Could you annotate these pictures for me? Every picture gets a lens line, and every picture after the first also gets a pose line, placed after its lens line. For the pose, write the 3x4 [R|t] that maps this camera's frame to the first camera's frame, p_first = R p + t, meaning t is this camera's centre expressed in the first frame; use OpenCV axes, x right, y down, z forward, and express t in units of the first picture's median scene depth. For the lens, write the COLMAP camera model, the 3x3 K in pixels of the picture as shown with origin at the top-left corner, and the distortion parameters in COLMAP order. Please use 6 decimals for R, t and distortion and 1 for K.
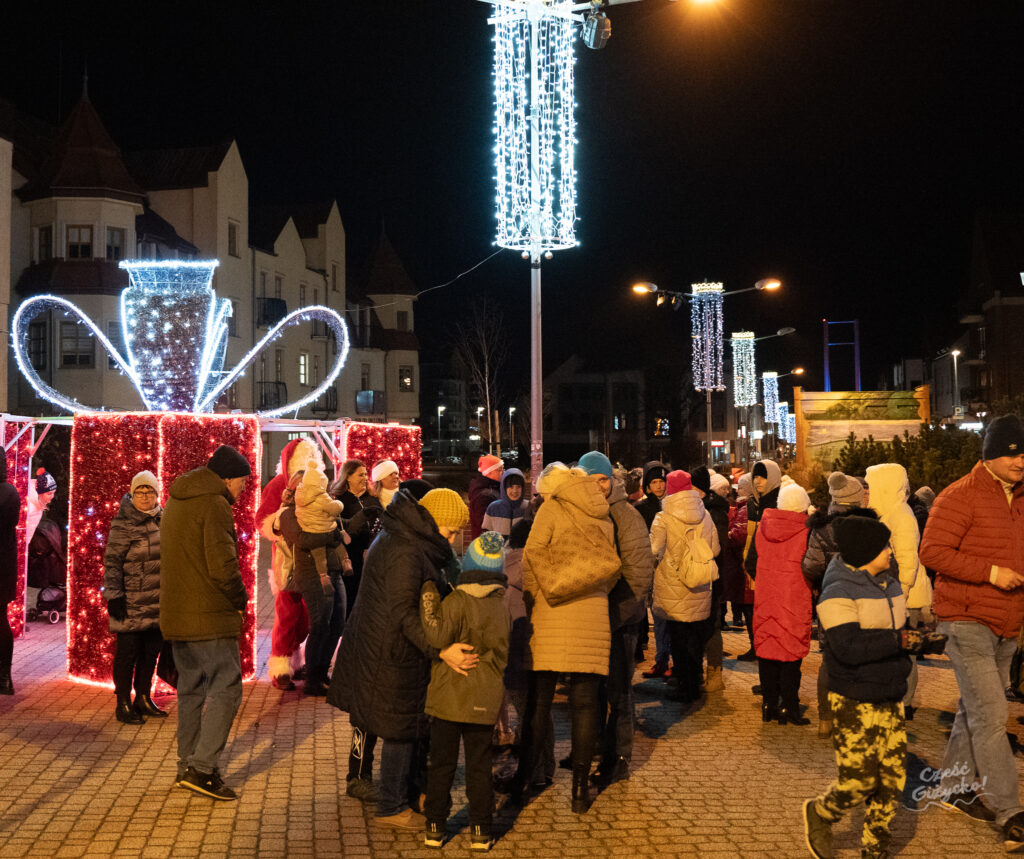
lens RADIAL K [[1275.5, 0, 510.6], [0, 1275.5, 425.5], [0, 0, 1]] dist [-0.133005, 0.000000]
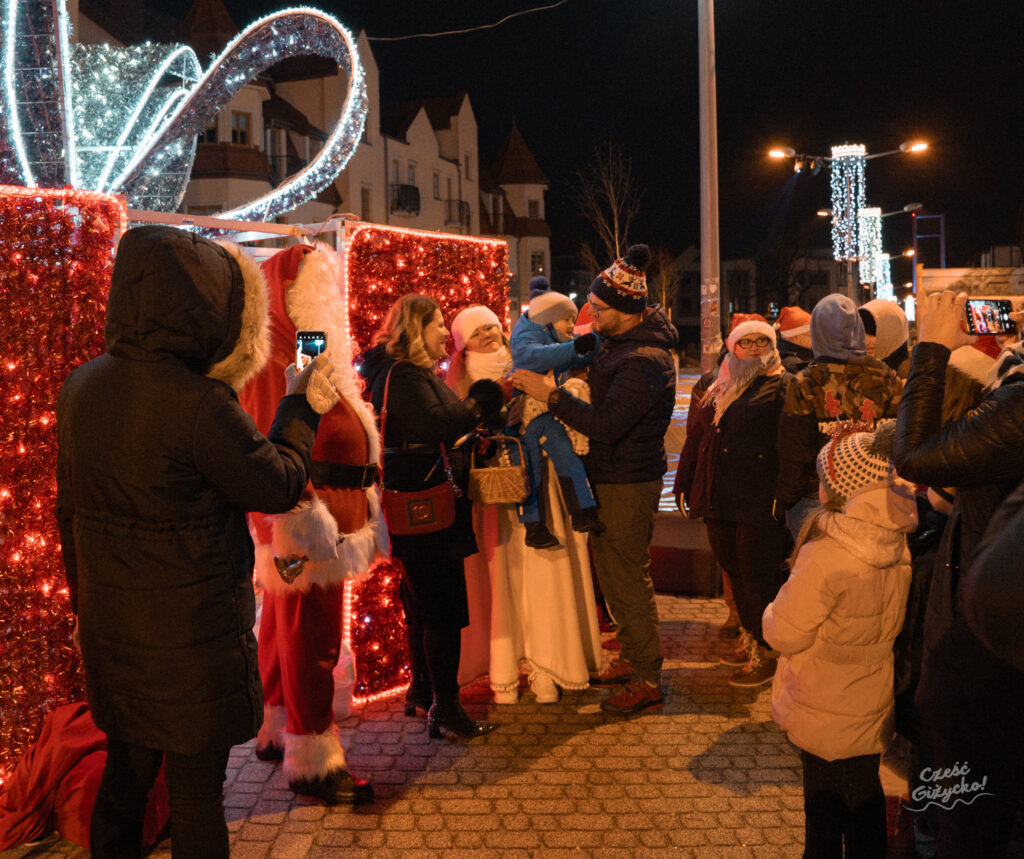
lens RADIAL K [[1105.5, 0, 509.9], [0, 1105.5, 427.4], [0, 0, 1]] dist [-0.148497, 0.000000]
pose [[0.993623, -0.005467, -0.112618, -0.004572], [0.017081, 0.994594, 0.102426, 0.007823], [0.111449, -0.103697, 0.988345, 0.134761]]
